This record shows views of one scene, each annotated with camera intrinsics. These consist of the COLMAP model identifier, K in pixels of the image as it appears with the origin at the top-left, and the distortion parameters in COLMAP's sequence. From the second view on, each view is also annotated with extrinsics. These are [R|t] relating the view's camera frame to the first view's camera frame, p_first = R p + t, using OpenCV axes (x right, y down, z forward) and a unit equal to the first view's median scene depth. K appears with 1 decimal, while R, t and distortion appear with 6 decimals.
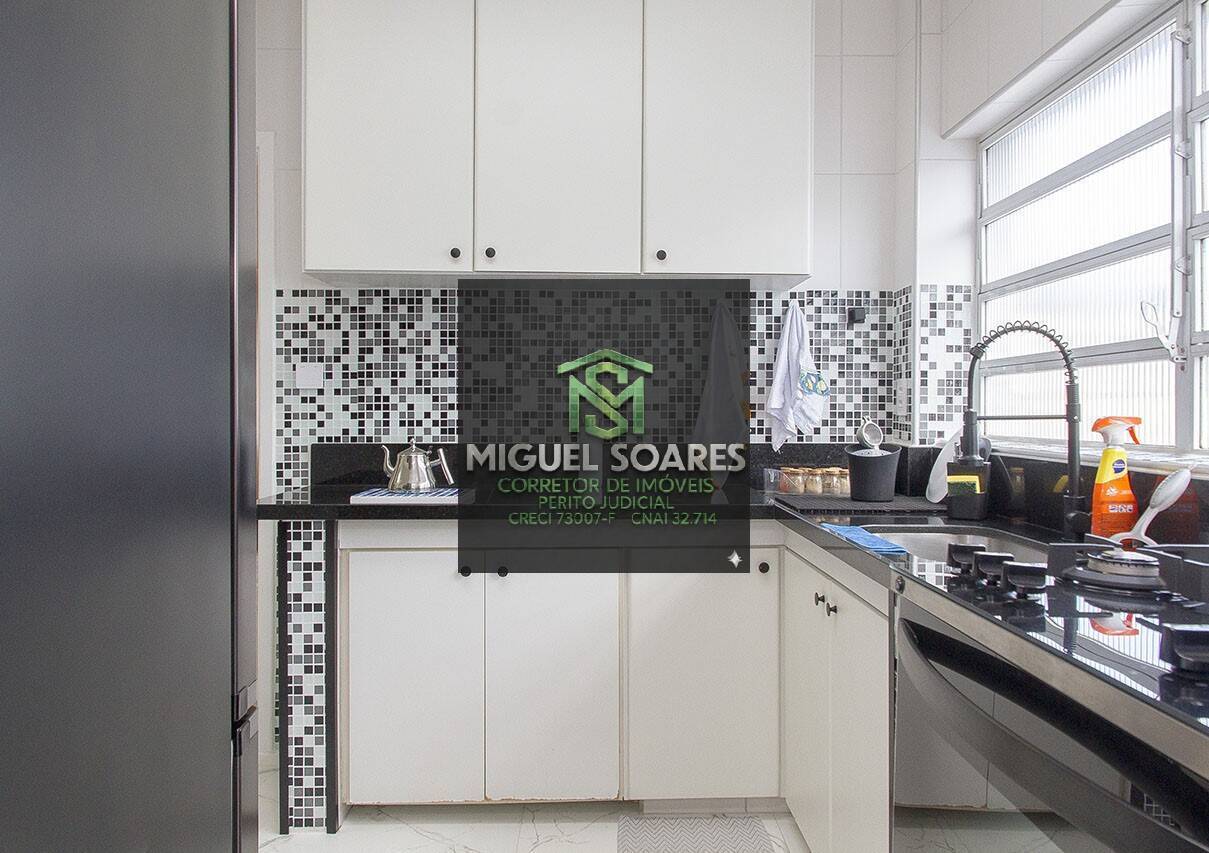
lens RADIAL K [[909.2, 0, 601.9], [0, 909.2, 420.1], [0, 0, 1]] dist [0.014493, -0.009244]
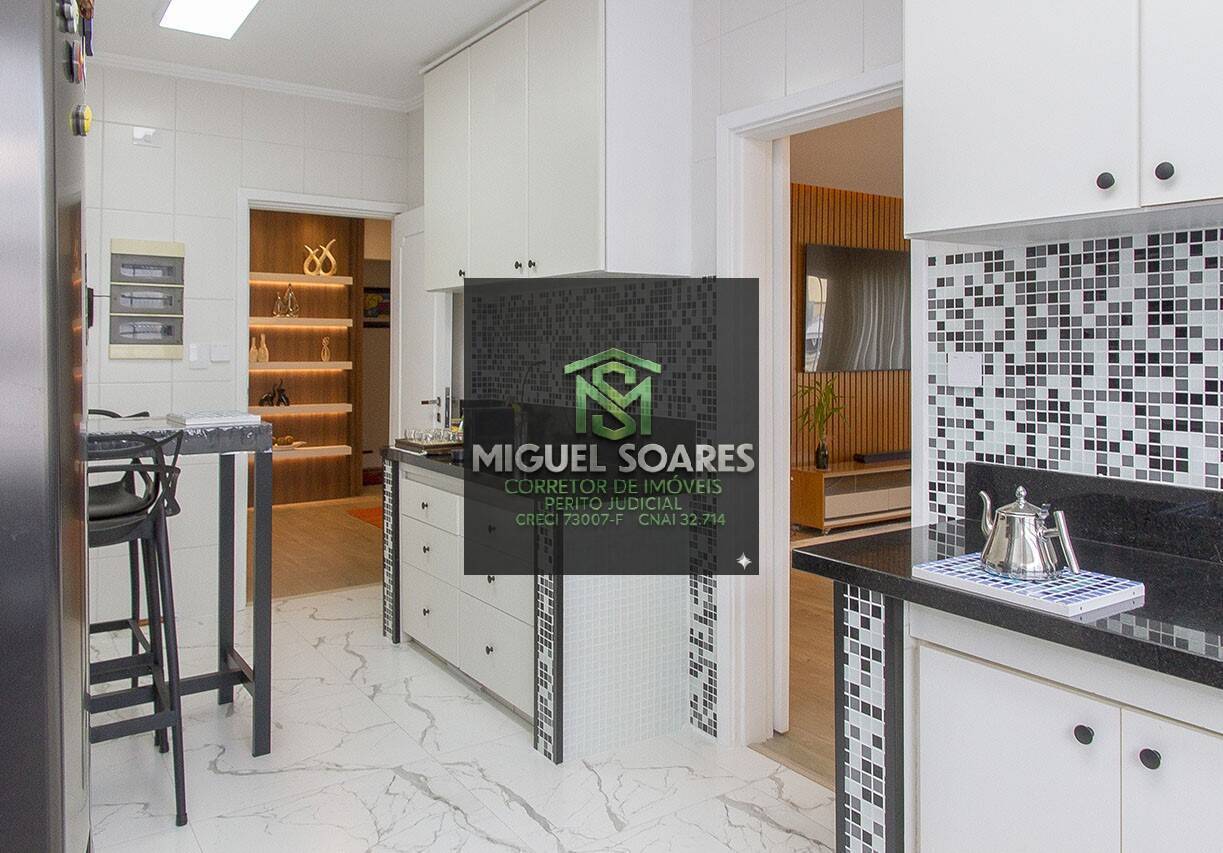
lens RADIAL K [[906.8, 0, 620.3], [0, 906.8, 344.5], [0, 0, 1]] dist [-0.002258, 0.007799]
pose [[0.555956, -0.003810, -0.831203, 0.135577], [-0.005754, 0.999948, -0.008432, -0.061024], [0.831192, 0.009470, 0.555906, 0.355729]]
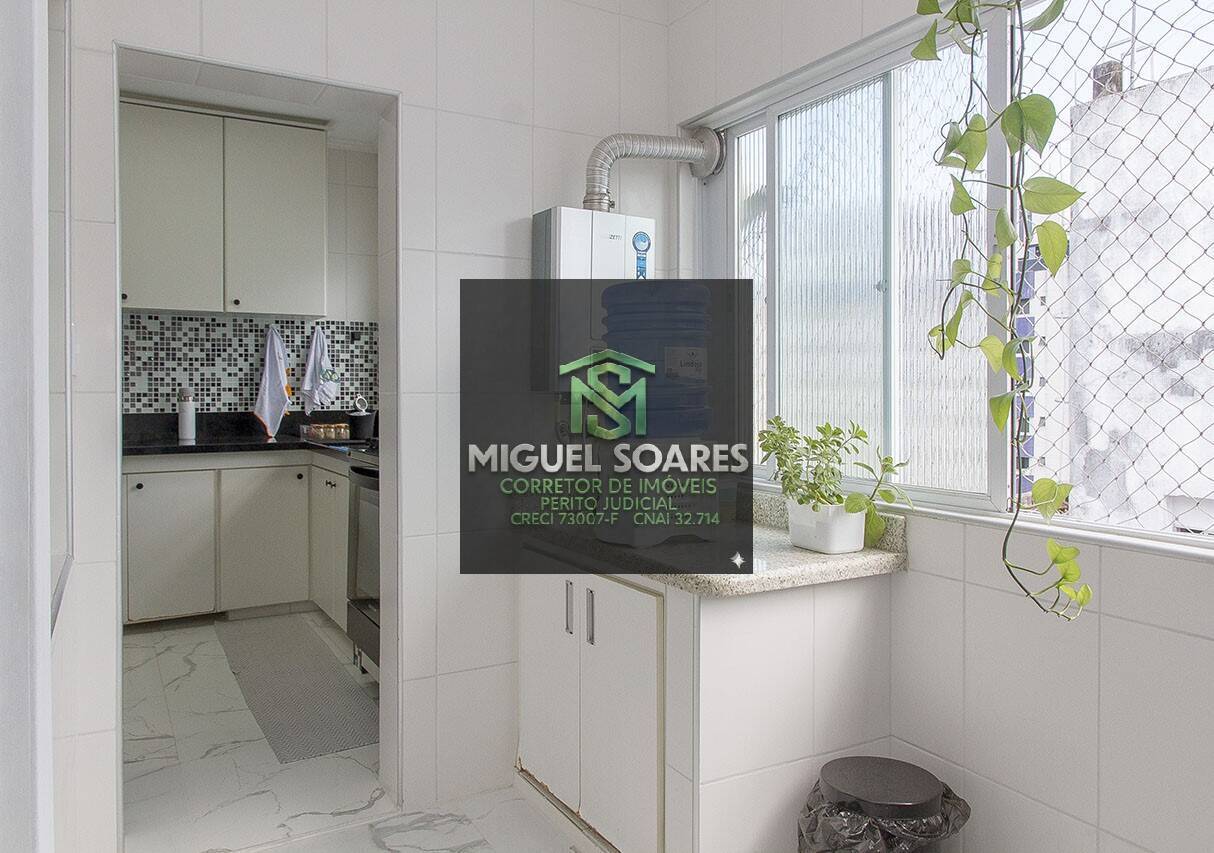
lens RADIAL K [[912.9, 0, 636.8], [0, 912.9, 388.5], [0, 0, 1]] dist [0.014493, -0.009244]
pose [[0.865054, -0.003972, 0.501663, -0.135508], [0.008322, 0.999945, -0.006433, 0.000434], [-0.501609, 0.009740, 0.865039, -0.799794]]
